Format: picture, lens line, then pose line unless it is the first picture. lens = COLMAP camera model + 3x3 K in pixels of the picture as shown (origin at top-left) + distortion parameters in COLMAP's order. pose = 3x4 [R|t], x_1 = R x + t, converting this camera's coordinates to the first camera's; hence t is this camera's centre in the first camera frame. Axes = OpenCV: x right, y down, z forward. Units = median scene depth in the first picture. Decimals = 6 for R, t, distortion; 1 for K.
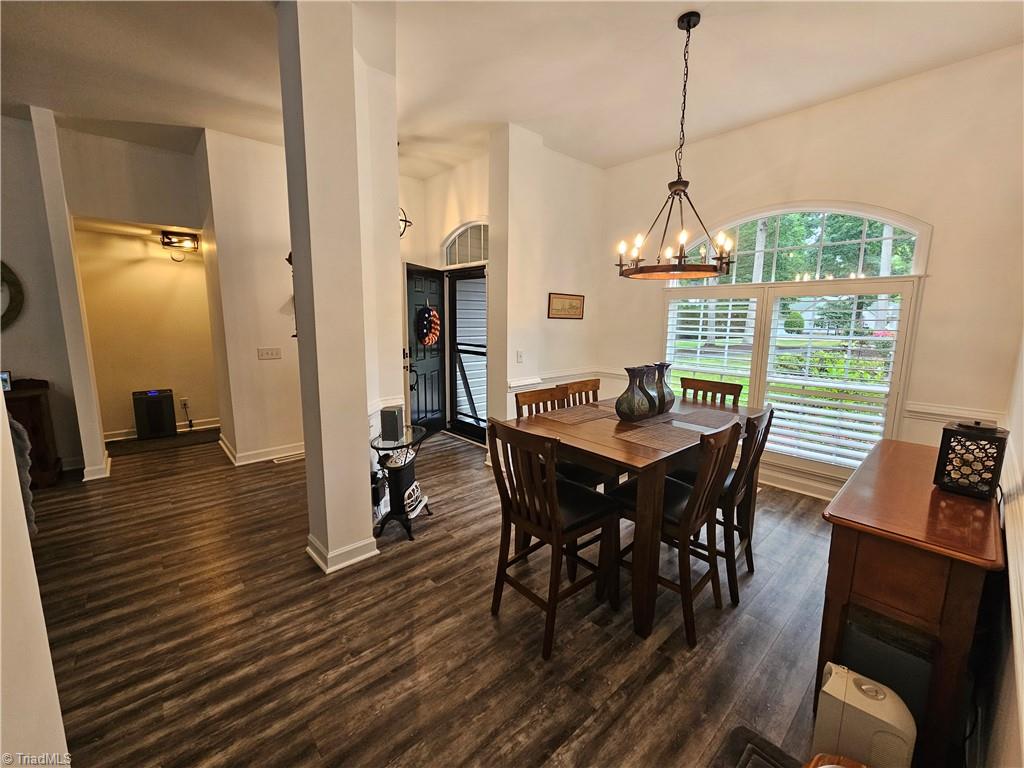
lens RADIAL K [[419.3, 0, 509.1], [0, 419.3, 379.7], [0, 0, 1]] dist [-0.000315, -0.000174]
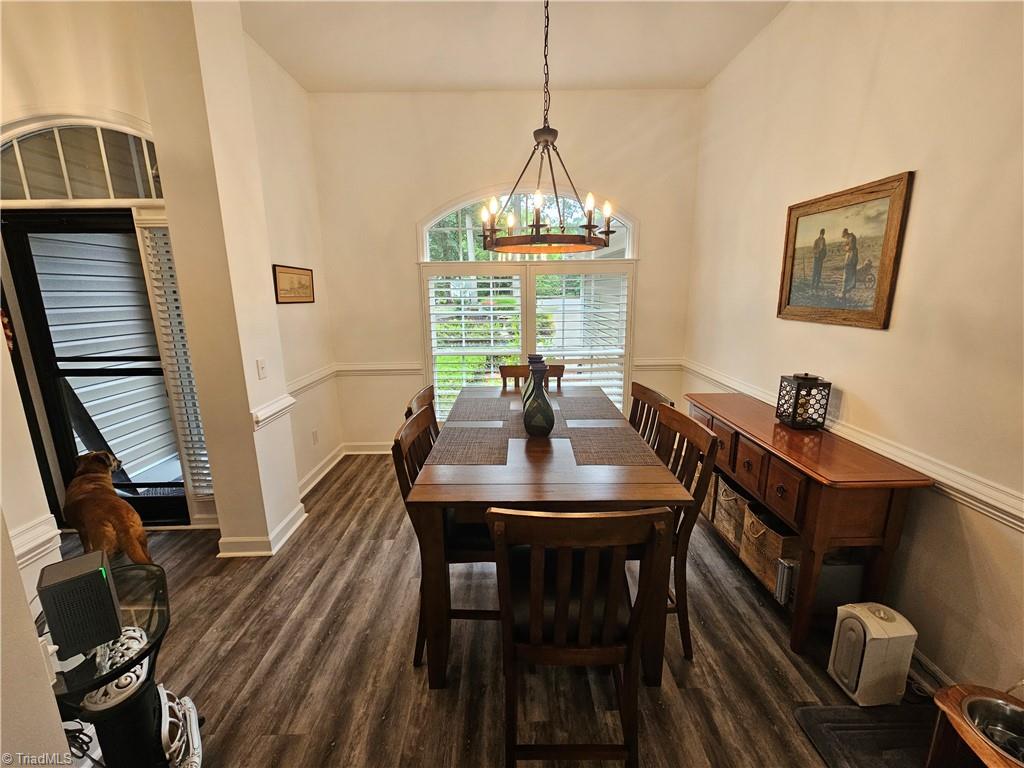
lens RADIAL K [[419.3, 0, 509.1], [0, 419.3, 379.7], [0, 0, 1]] dist [-0.000315, -0.000174]
pose [[0.652256, -0.174527, 0.737633, -0.257761], [0.131775, 0.984422, 0.116397, -0.084331], [-0.746456, 0.021281, 0.665094, 0.428340]]
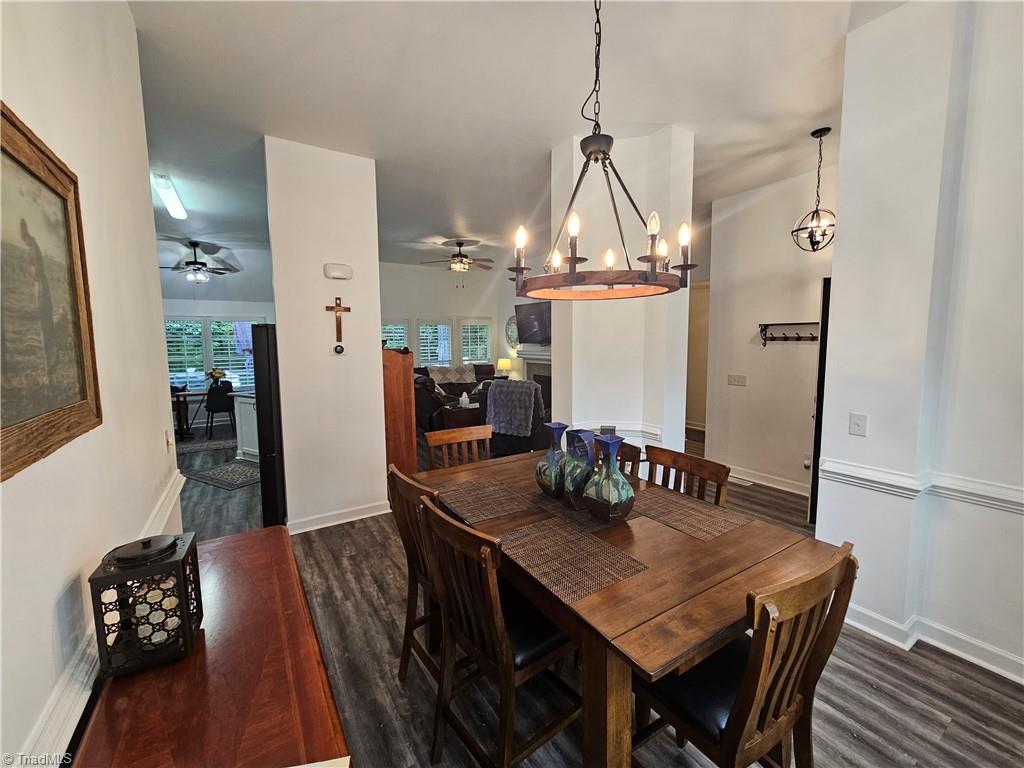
lens RADIAL K [[419.3, 0, 509.1], [0, 419.3, 379.7], [0, 0, 1]] dist [-0.000315, -0.000174]
pose [[-0.164901, 0.086037, -0.982550, 0.852698], [-0.143388, 0.983514, 0.110186, -0.142228], [0.975832, 0.159056, -0.149846, 0.830493]]
